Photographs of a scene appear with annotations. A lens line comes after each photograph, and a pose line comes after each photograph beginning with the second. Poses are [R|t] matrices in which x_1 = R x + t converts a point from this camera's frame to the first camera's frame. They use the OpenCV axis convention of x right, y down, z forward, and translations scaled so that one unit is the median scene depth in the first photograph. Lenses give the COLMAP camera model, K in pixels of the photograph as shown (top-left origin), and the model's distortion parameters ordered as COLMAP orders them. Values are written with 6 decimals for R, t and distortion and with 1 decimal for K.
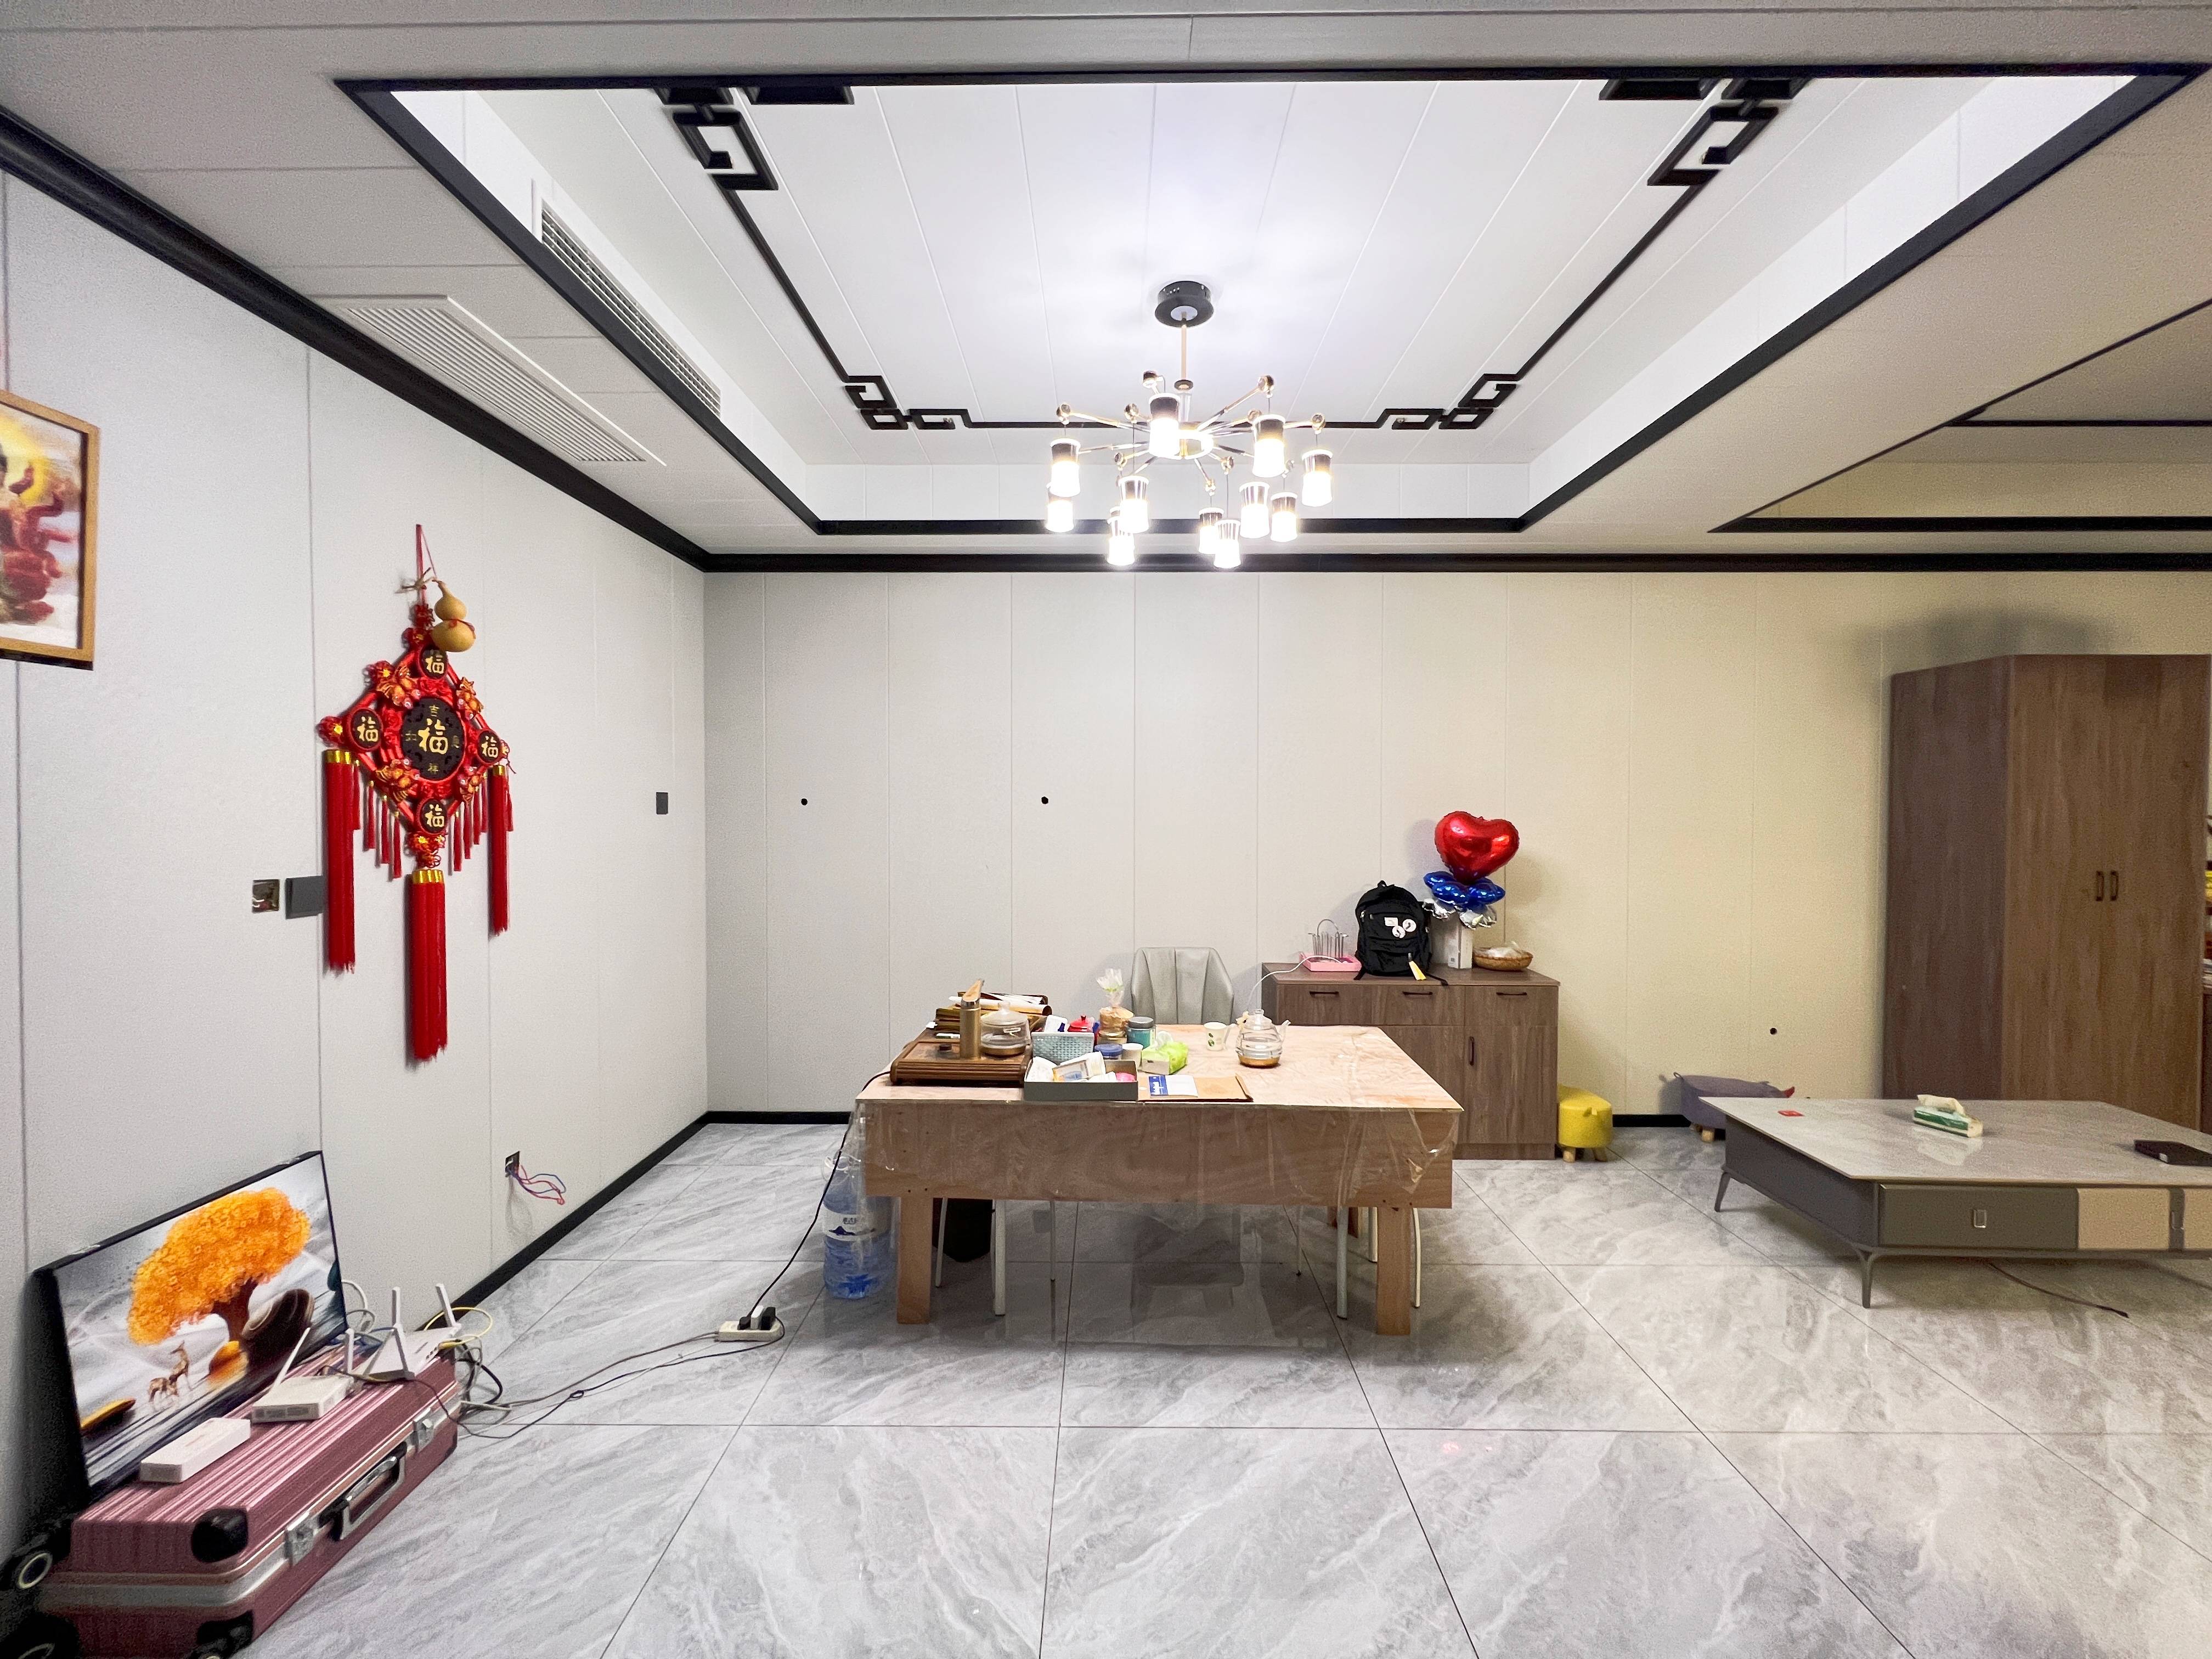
lens RADIAL K [[885.5, 0, 1103.1], [0, 885.5, 825.2], [0, 0, 1]] dist [0.003533, 0.000211]
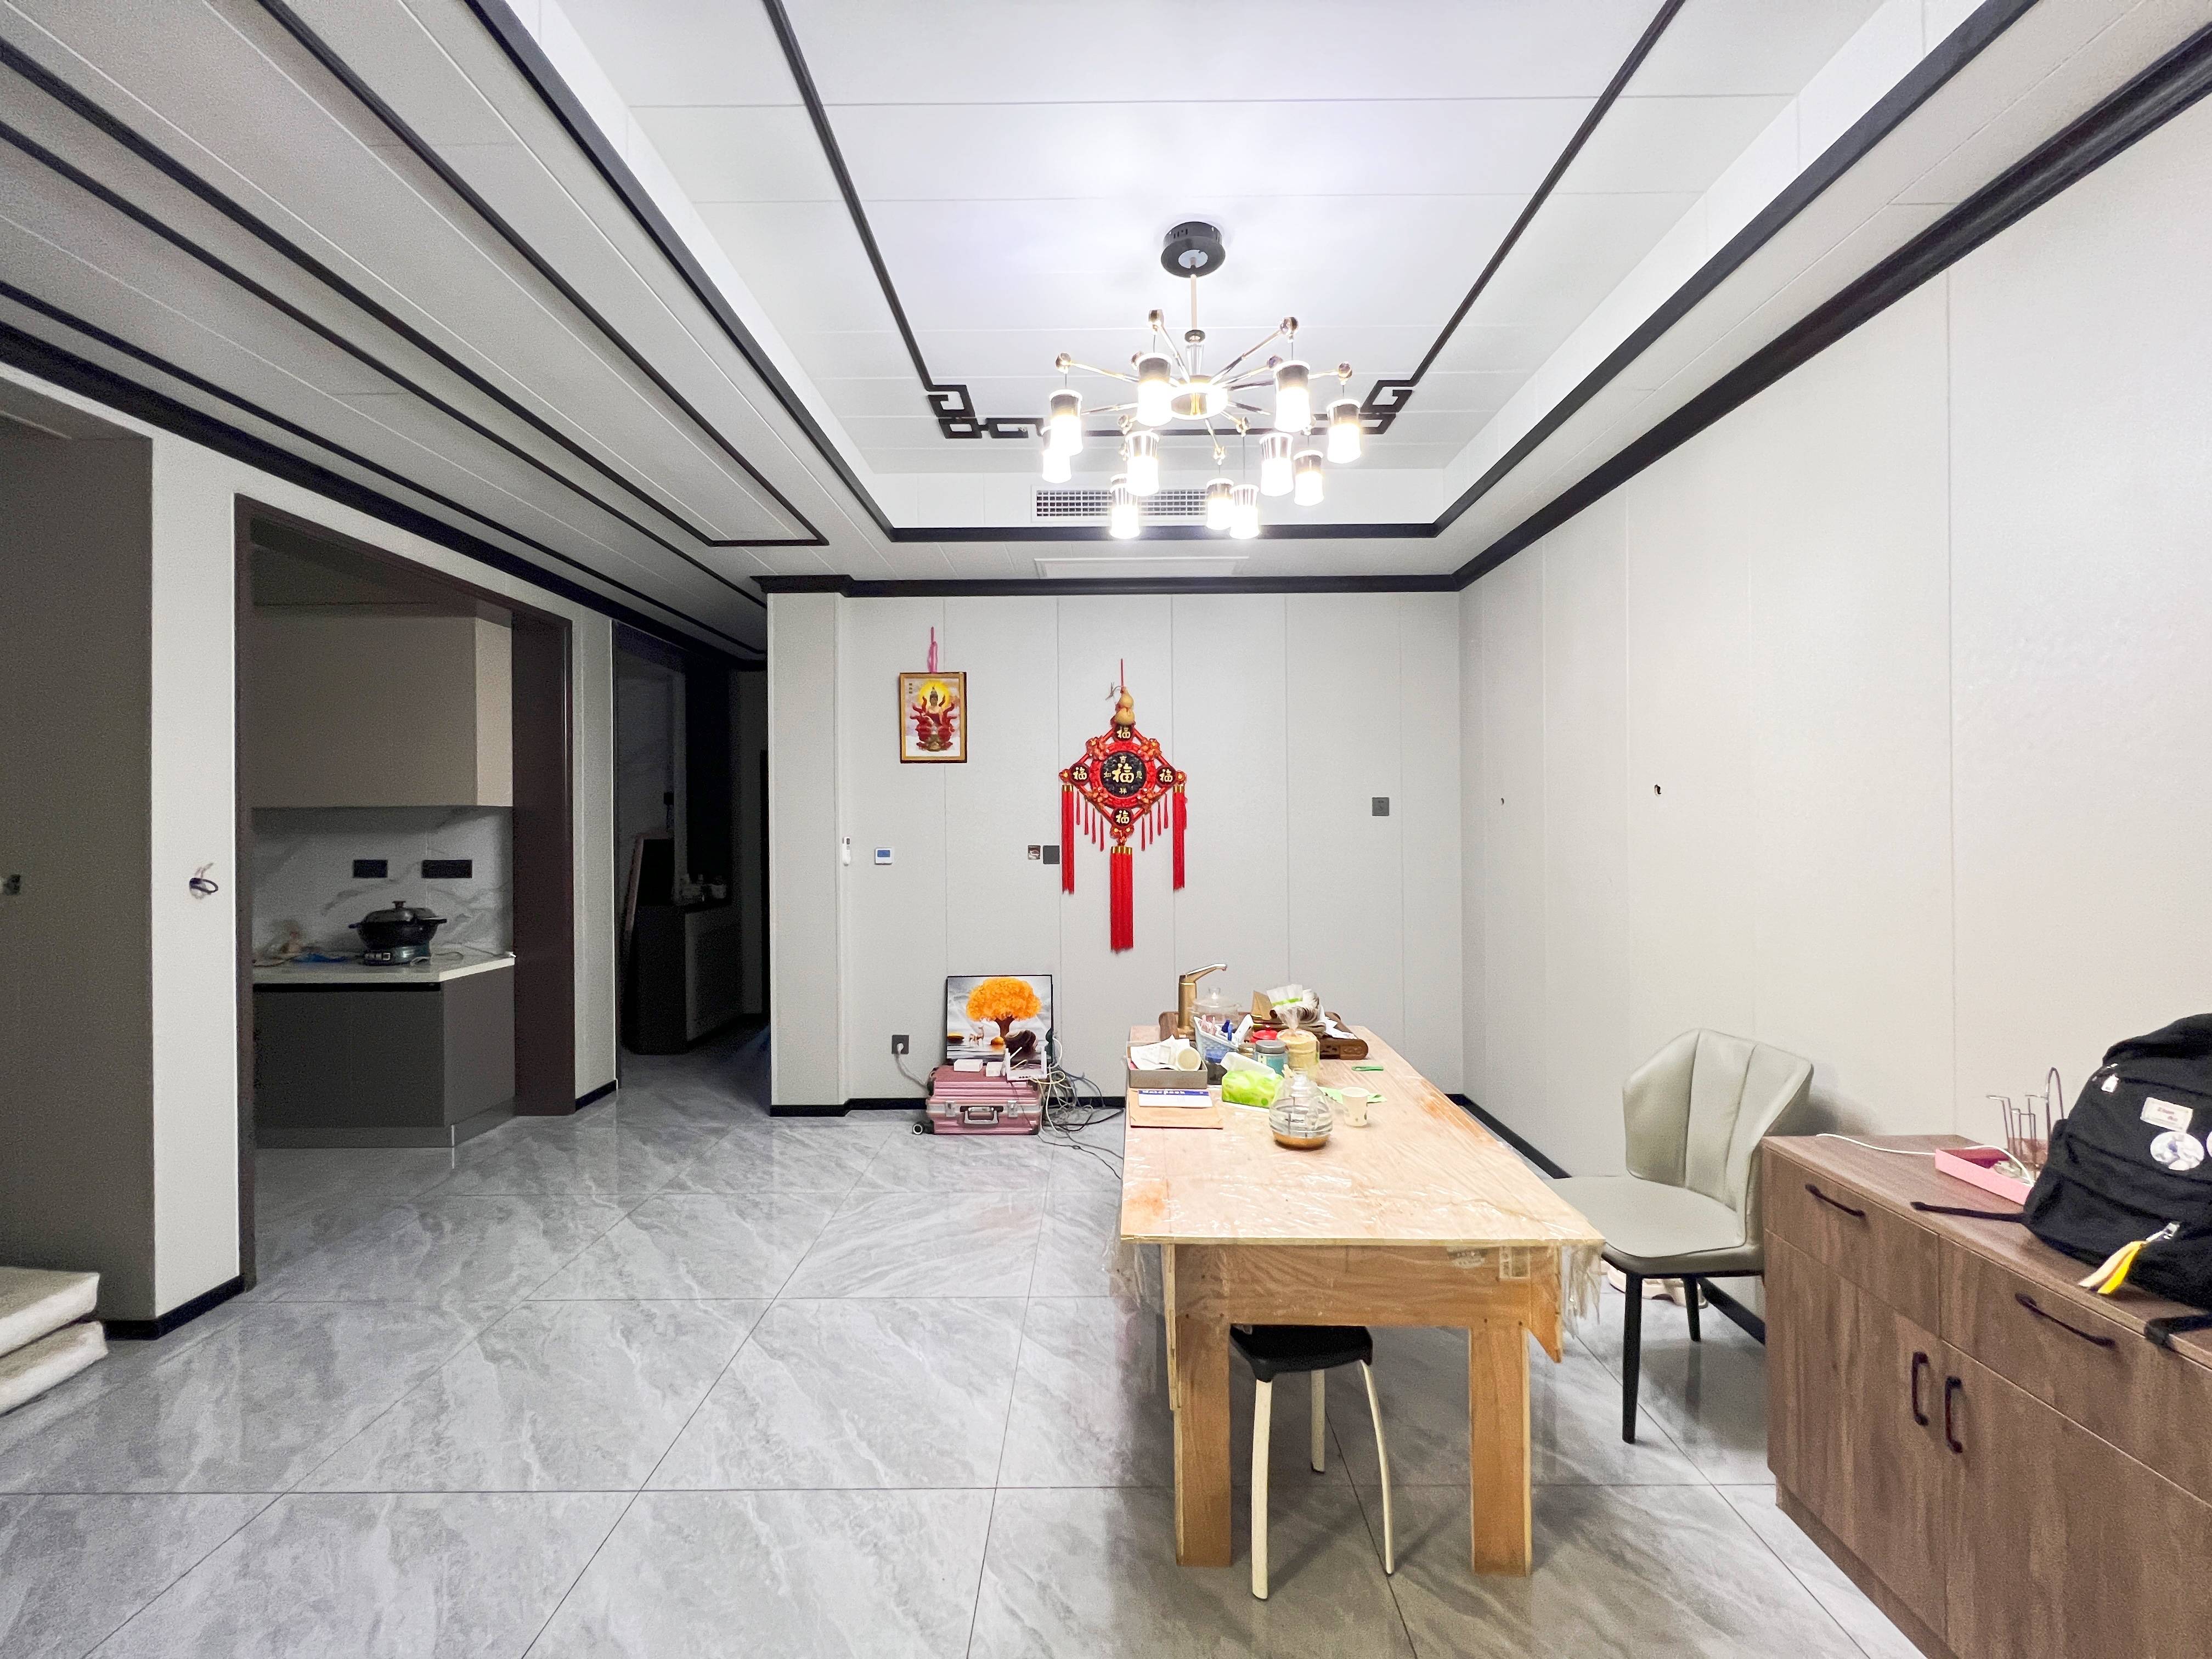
lens RADIAL K [[885.5, 0, 1104.0], [0, 885.5, 828.3], [0, 0, 1]] dist [0.003533, 0.000211]
pose [[-0.001850, 0.000283, -0.999998, 1.205318], [-0.012091, 0.999927, 0.000305, 0.014540], [0.999925, 0.012092, -0.001847, 1.103431]]
